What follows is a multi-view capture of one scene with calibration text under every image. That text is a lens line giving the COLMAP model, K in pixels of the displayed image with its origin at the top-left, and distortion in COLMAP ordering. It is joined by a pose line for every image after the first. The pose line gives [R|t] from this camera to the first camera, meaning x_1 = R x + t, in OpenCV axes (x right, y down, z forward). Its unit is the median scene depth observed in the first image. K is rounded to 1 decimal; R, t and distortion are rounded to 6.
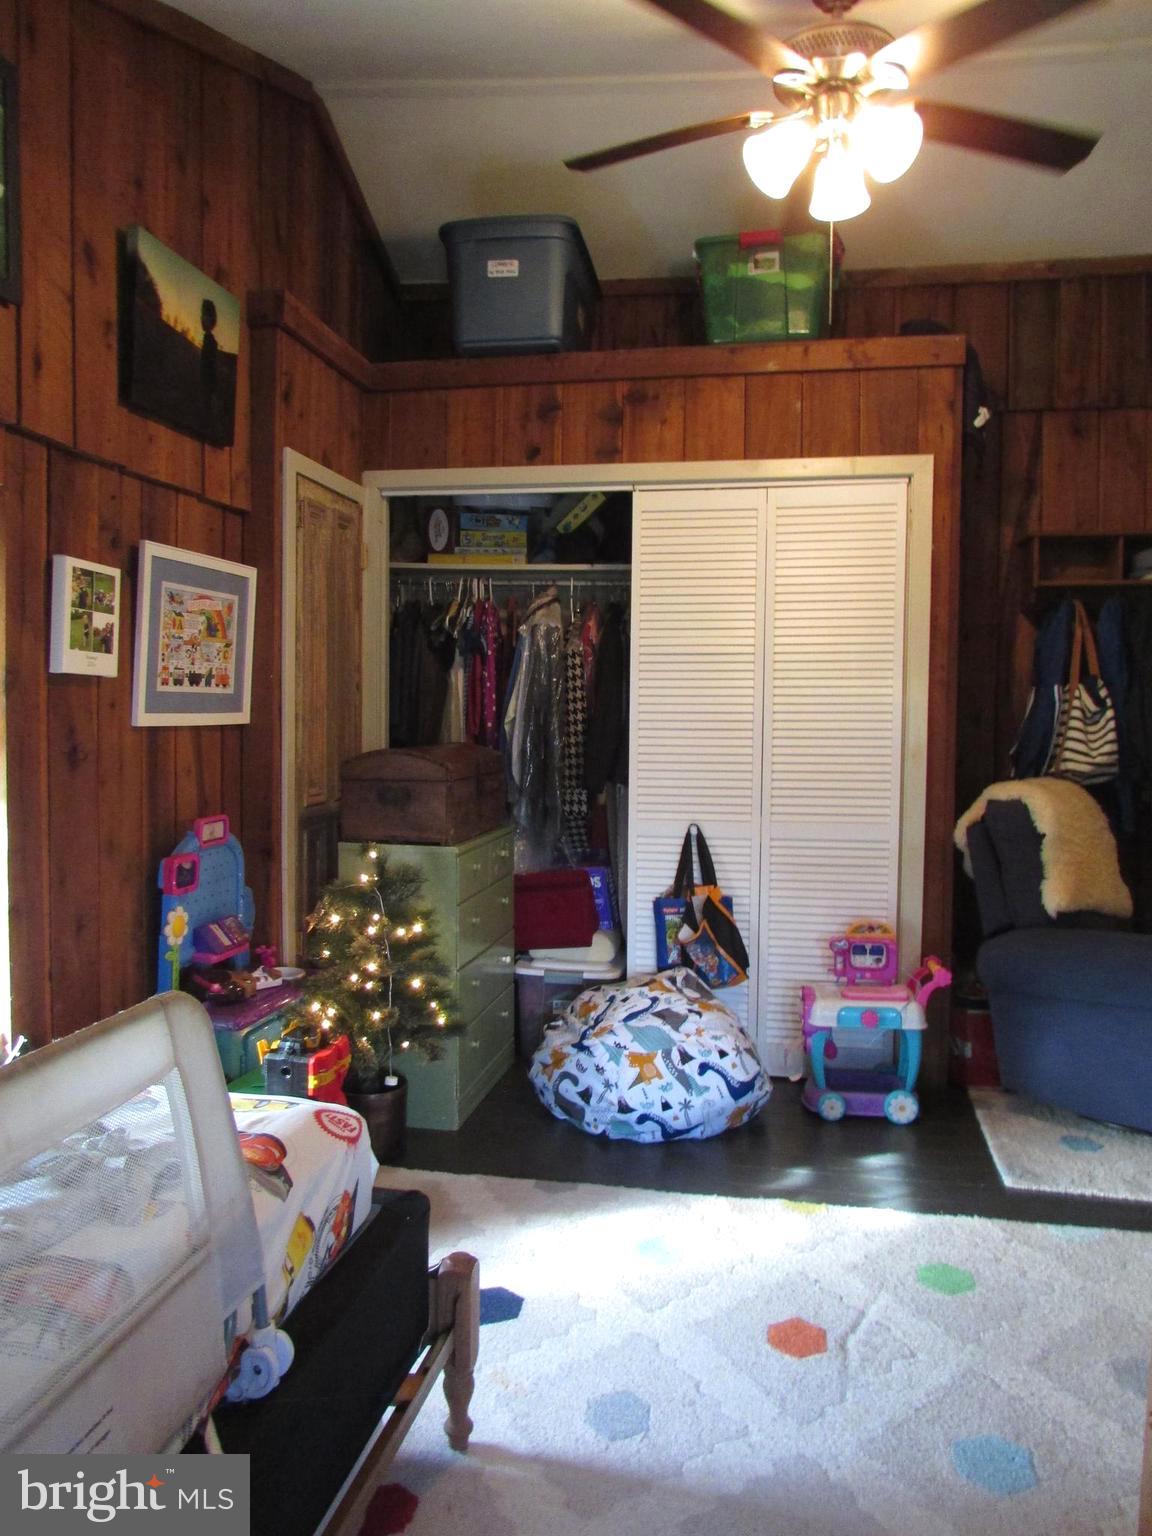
lens RADIAL K [[1087.8, 0, 576.0], [0, 1087.8, 768.0], [0, 0, 1]] dist [-0.030242, 0.003224]
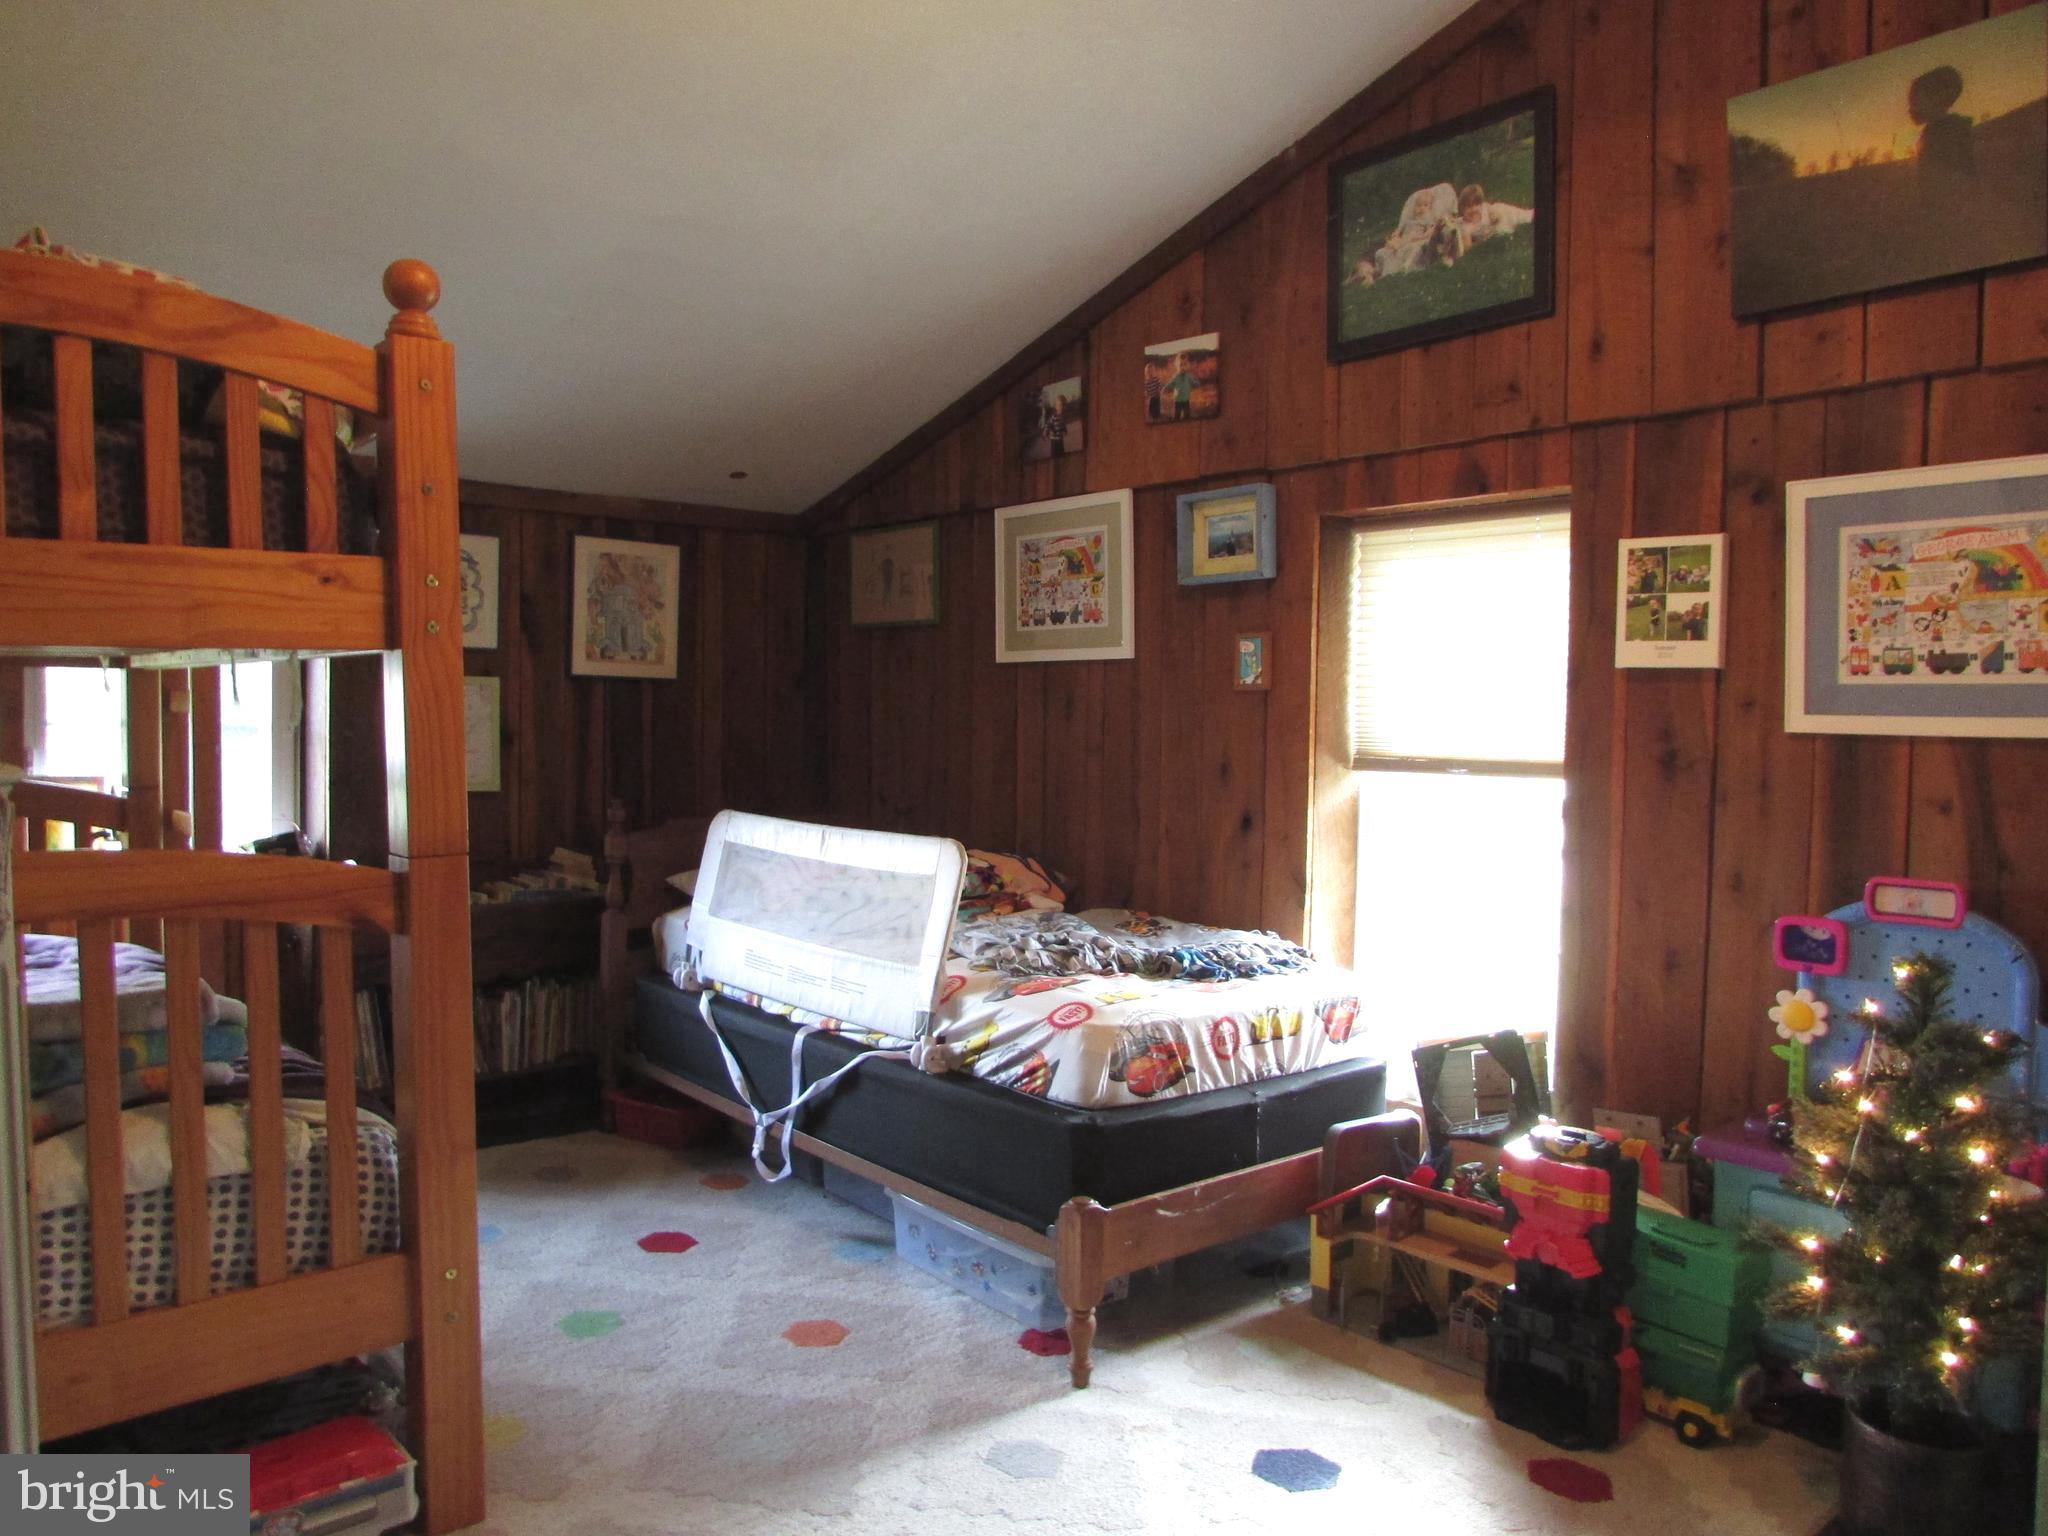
lens RADIAL K [[1450.3, 0, 982.2], [0, 1450.3, 768.2], [0, 0, 1]] dist [-0.030242, 0.003224]
pose [[-0.641259, 0.007853, -0.767285, 0.678692], [-0.065603, 0.995725, 0.065018, -0.039916], [0.764515, 0.092029, -0.638002, 1.156458]]
